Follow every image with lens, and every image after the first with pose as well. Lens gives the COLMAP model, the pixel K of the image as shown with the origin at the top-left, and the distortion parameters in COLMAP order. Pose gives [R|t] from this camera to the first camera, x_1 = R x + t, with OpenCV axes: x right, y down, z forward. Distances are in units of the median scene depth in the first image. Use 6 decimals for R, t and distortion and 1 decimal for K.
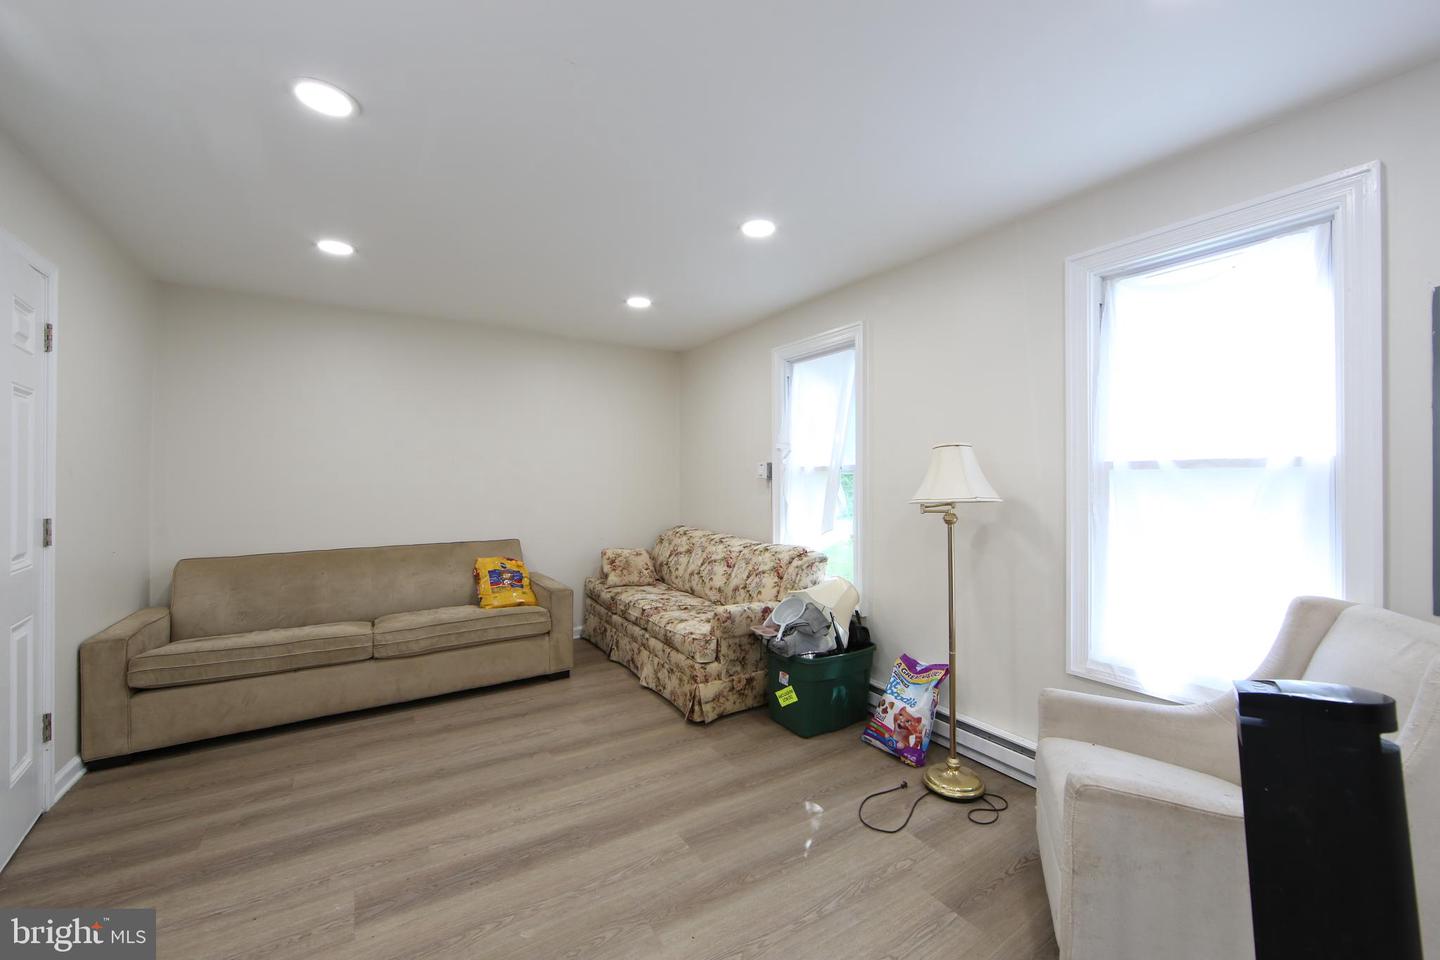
lens RADIAL K [[571.9, 0, 720.0], [0, 571.9, 480.0], [0, 0, 1]] dist [-0.001759, -0.000144]
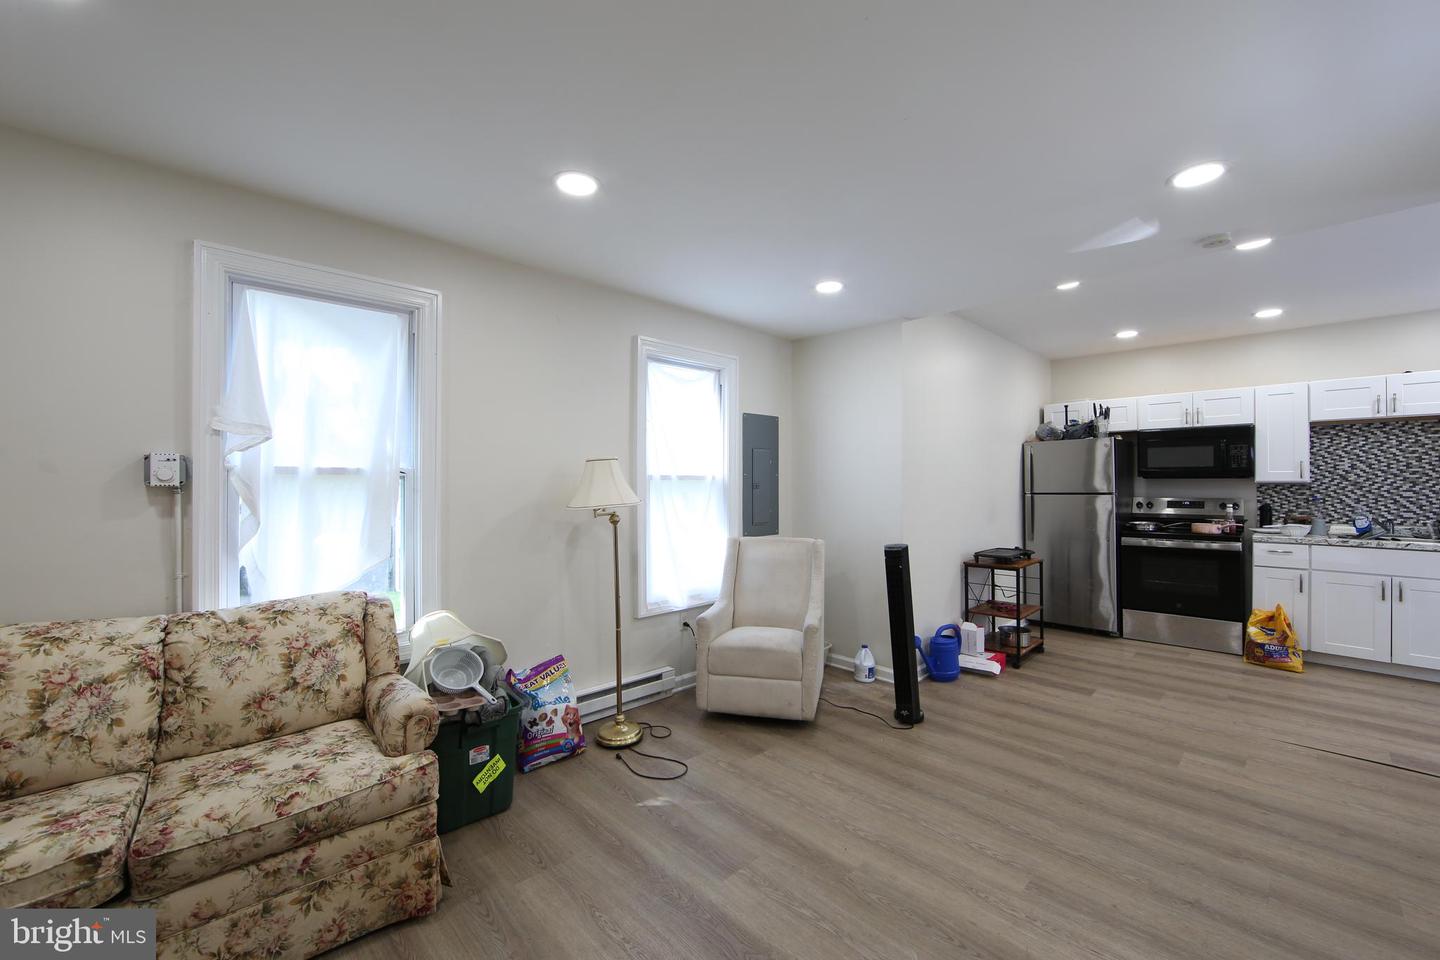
lens RADIAL K [[571.9, 0, 720.0], [0, 571.9, 480.0], [0, 0, 1]] dist [-0.001759, -0.000144]
pose [[-0.192900, 0.004201, 0.981210, -0.745374], [-0.001482, 0.999988, -0.004572, -0.009451], [-0.981217, -0.002336, -0.192891, 0.915022]]
